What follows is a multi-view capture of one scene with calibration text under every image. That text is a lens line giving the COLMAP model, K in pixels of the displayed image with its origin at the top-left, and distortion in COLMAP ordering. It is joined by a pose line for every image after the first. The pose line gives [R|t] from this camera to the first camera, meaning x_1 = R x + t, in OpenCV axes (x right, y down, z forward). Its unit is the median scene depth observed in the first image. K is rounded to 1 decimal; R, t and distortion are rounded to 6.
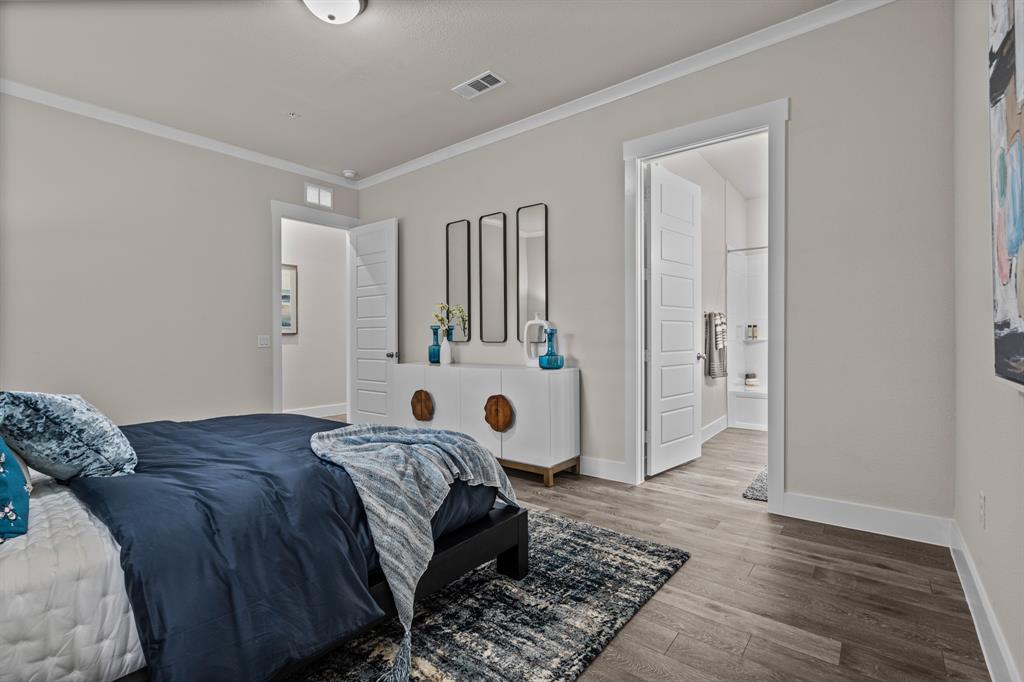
lens RADIAL K [[469.6, 0, 513.5], [0, 469.6, 338.3], [0, 0, 1]] dist [0.001155, 0.000336]
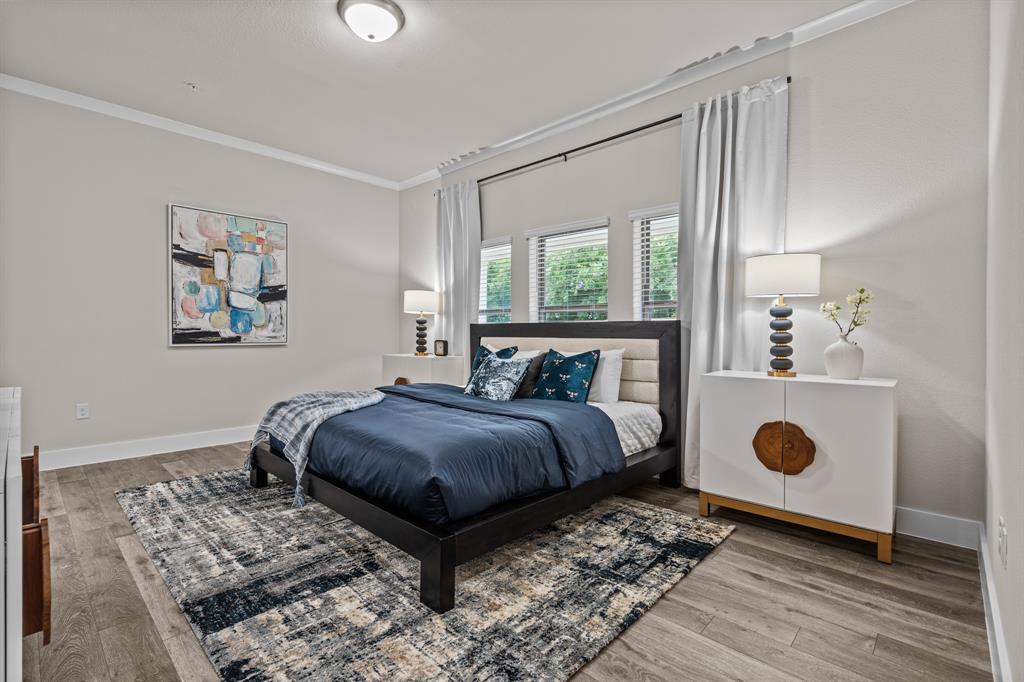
lens RADIAL K [[469.6, 0, 508.3], [0, 469.6, 341.9], [0, 0, 1]] dist [0.001155, 0.000336]
pose [[-0.996750, -0.004114, 0.080453, -0.790084], [-0.003788, 0.999984, 0.004204, 0.014886], [-0.080469, 0.003885, -0.996750, 2.072138]]
